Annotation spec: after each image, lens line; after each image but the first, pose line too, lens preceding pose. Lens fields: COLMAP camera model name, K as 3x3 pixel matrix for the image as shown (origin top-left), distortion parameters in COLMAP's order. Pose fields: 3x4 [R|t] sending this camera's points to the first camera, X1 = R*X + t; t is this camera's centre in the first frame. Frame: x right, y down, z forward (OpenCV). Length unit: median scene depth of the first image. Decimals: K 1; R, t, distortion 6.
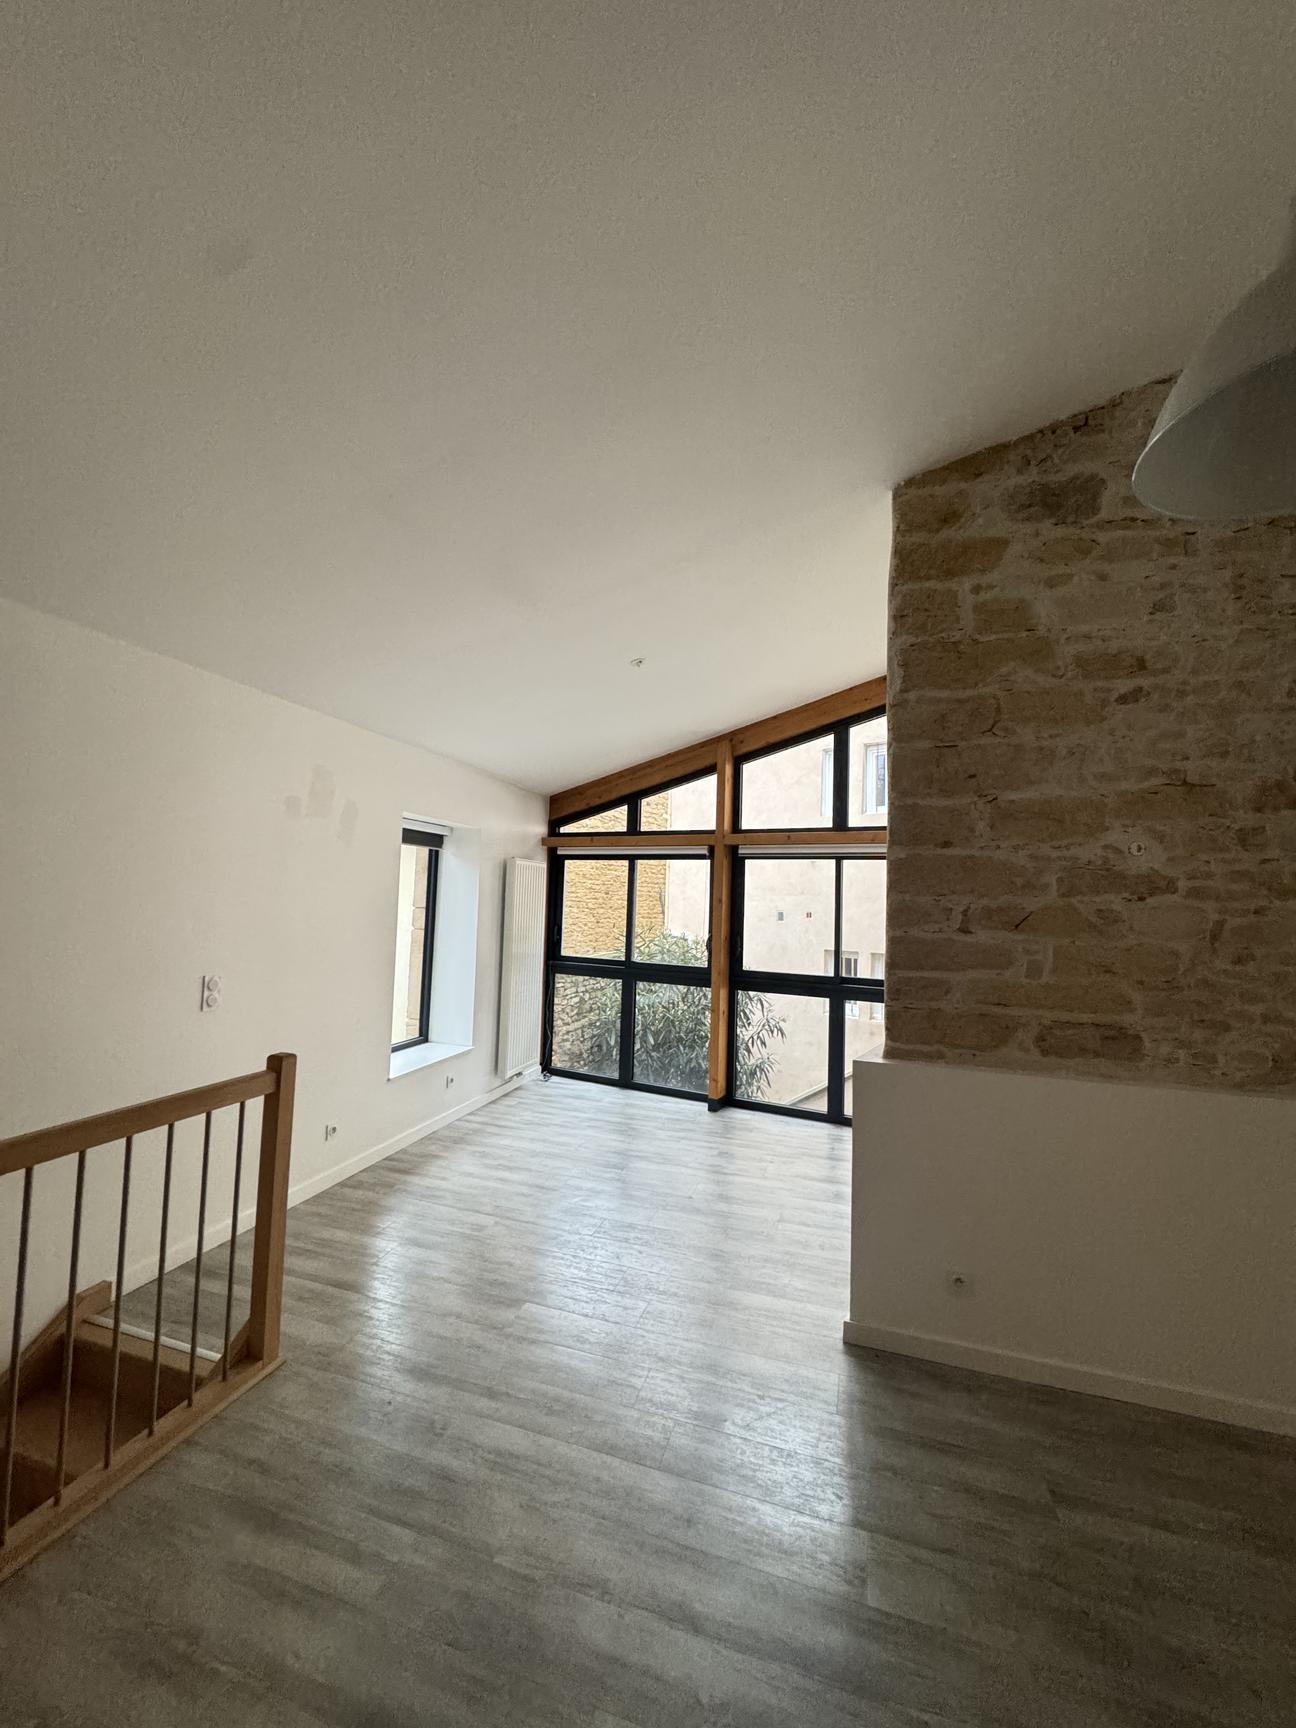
lens RADIAL K [[685.2, 0, 646.2], [0, 685.2, 862.6], [0, 0, 1]] dist [-0.007904, 0.000634]
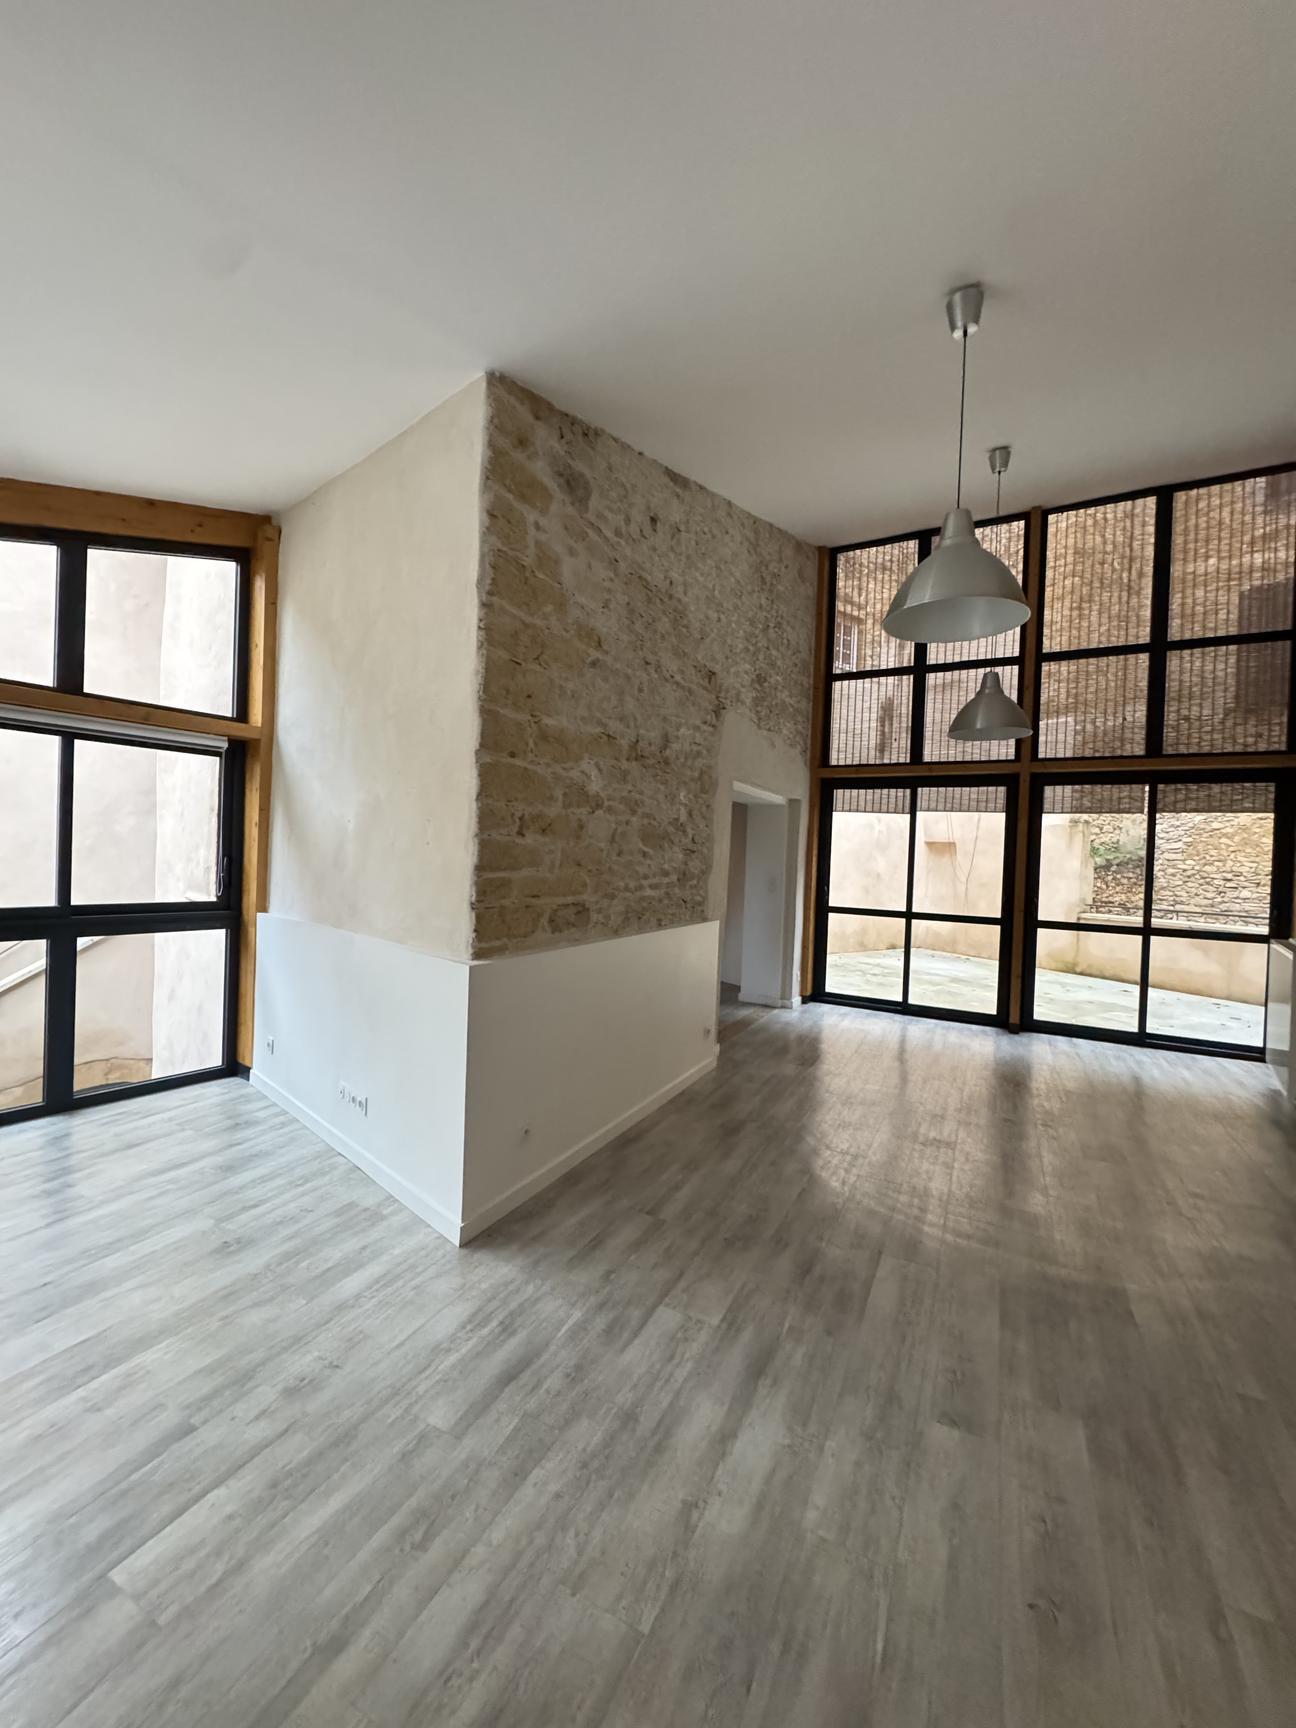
lens RADIAL K [[685.2, 0, 651.4], [0, 685.2, 865.2], [0, 0, 1]] dist [-0.007904, 0.000634]
pose [[0.154535, -0.037478, 0.987276, -0.632448], [-0.086254, 0.994953, 0.051270, 0.076474], [-0.984215, -0.093080, 0.150522, 0.635249]]
